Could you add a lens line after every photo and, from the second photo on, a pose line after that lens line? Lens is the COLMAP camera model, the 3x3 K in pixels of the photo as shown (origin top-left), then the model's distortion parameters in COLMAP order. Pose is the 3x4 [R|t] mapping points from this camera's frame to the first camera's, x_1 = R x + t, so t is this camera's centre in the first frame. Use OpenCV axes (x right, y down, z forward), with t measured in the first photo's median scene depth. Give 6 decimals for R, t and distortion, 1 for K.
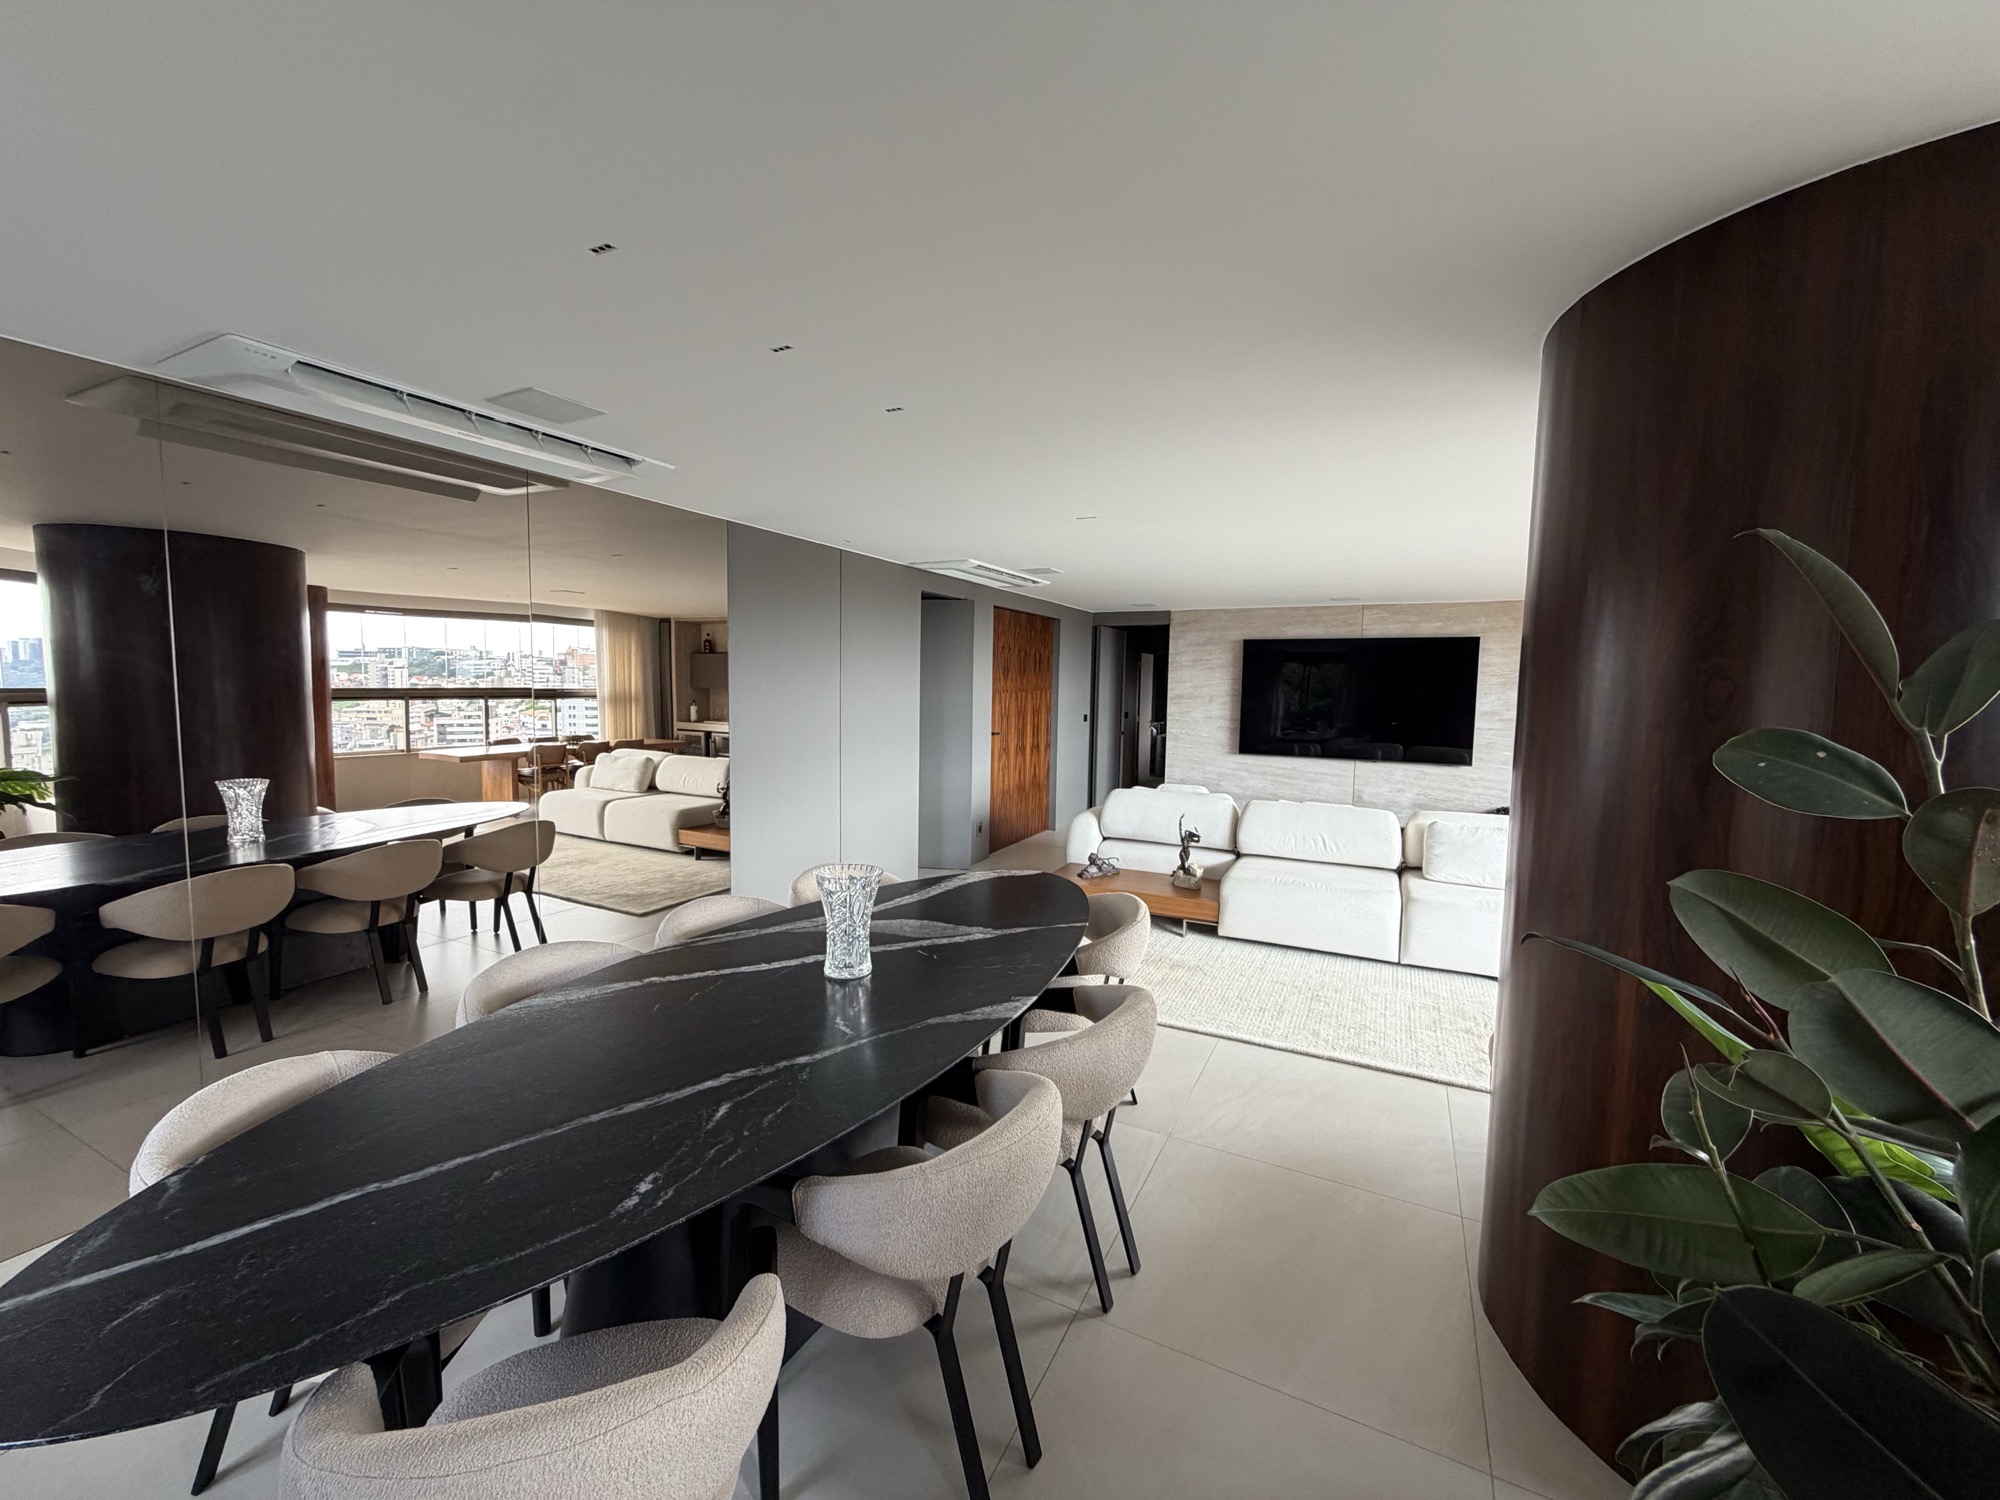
lens RADIAL K [[797.4, 0, 991.2], [0, 797.4, 750.5], [0, 0, 1]] dist [-0.000261, -0.000142]
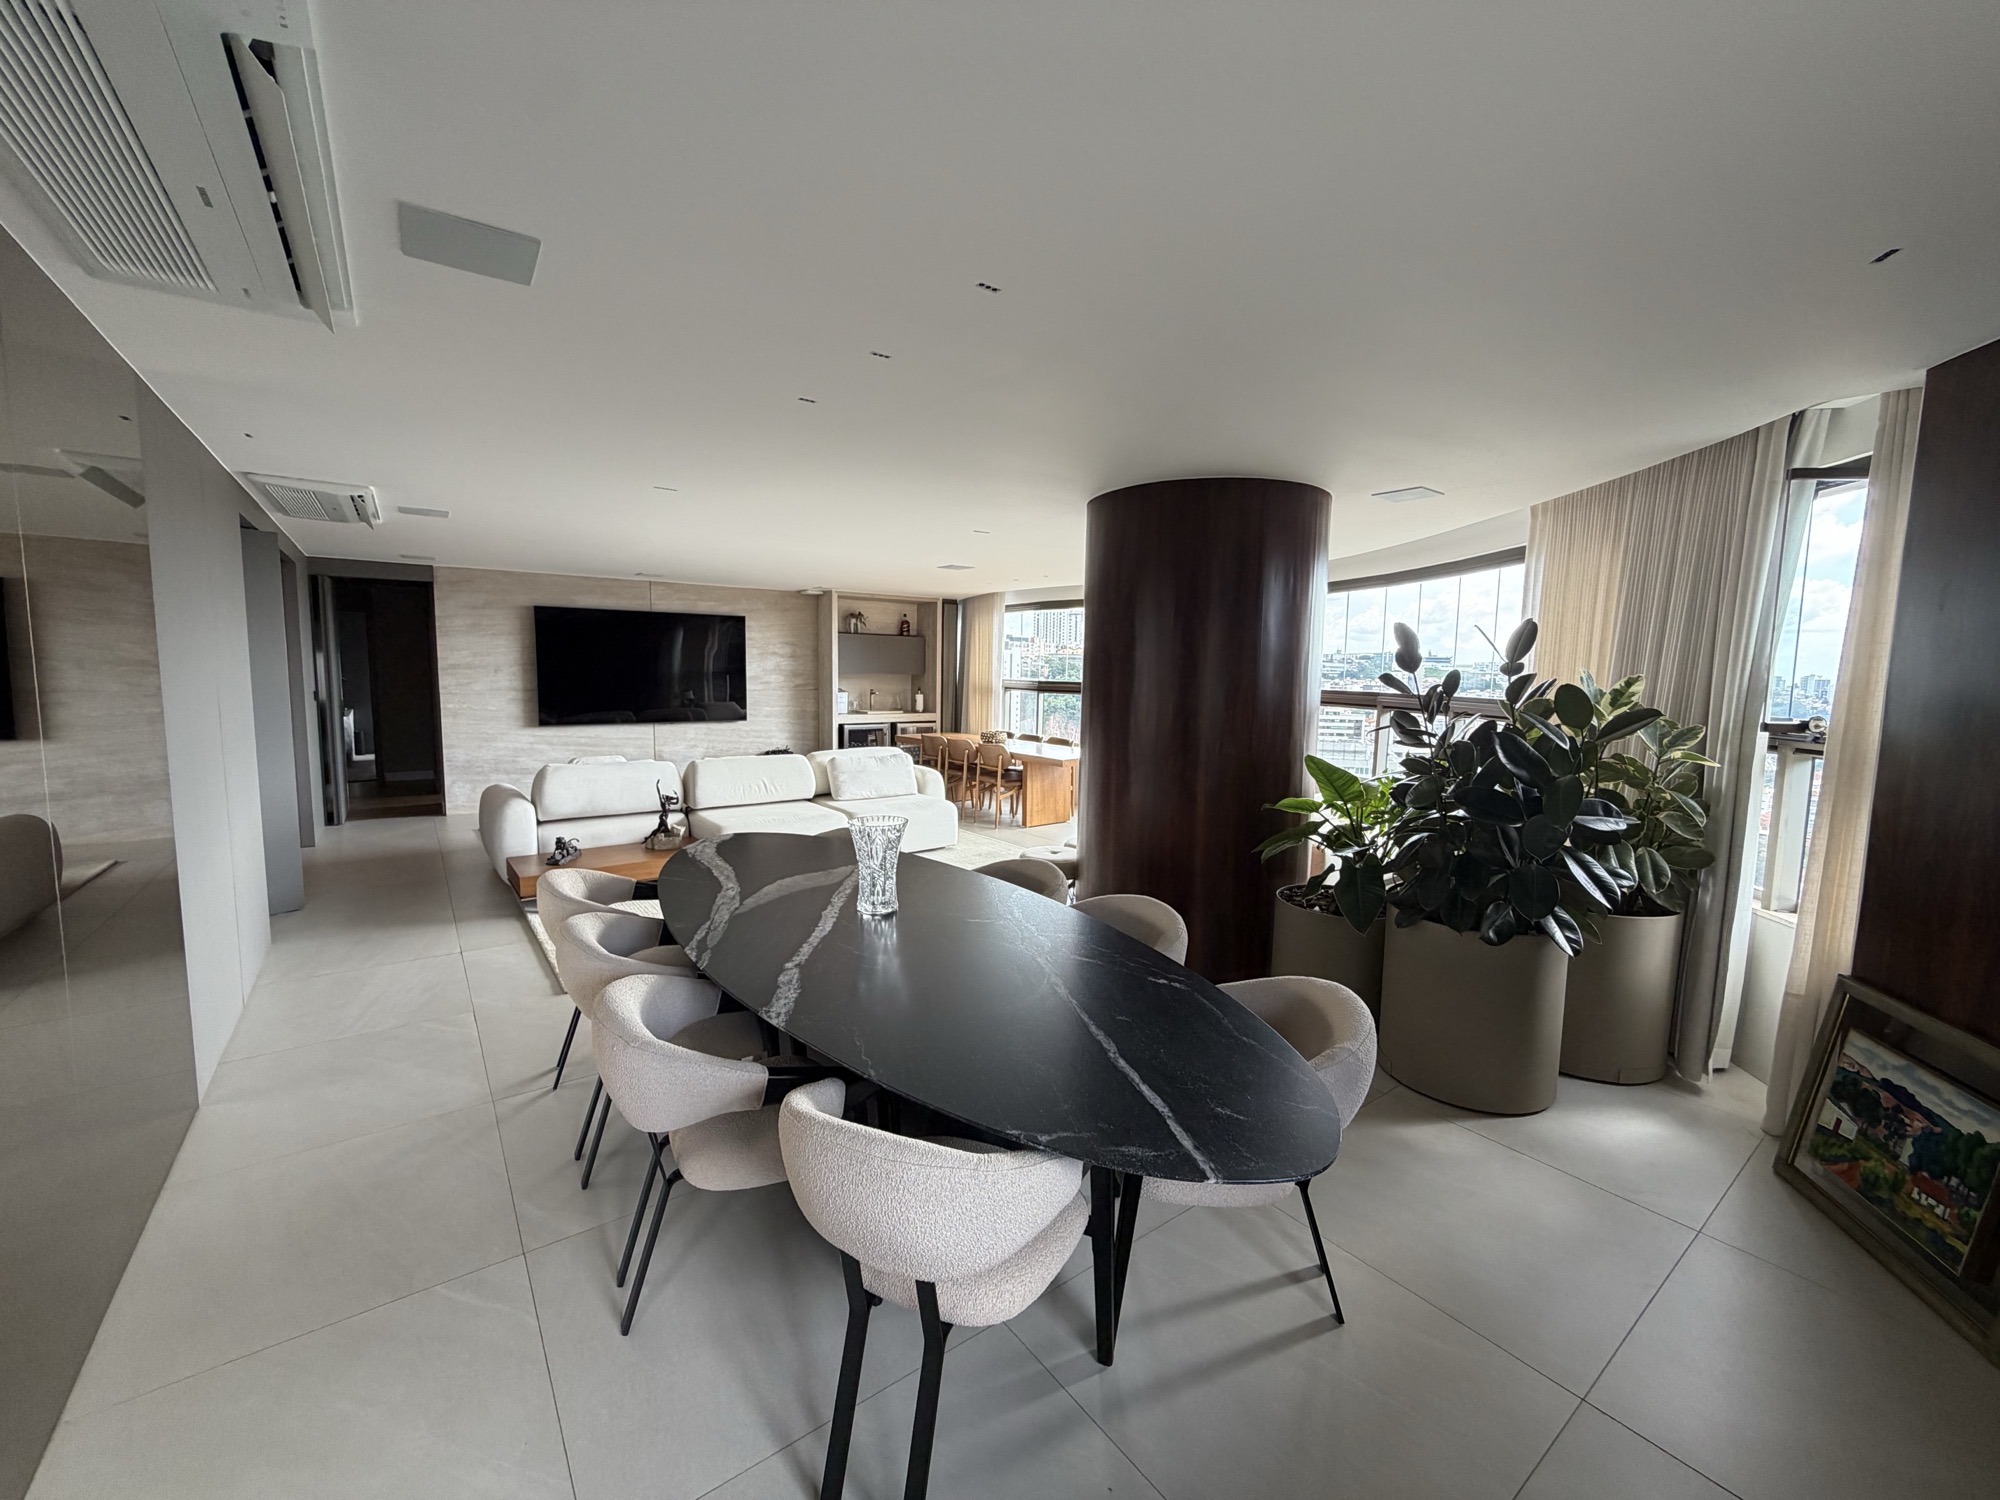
lens RADIAL K [[797.4, 0, 991.2], [0, 797.4, 750.5], [0, 0, 1]] dist [-0.000261, -0.000142]
pose [[0.444849, -0.101075, 0.889884, -0.339002], [0.065029, 0.994634, 0.080465, -0.009614], [-0.893242, 0.022074, 0.449034, 0.101946]]
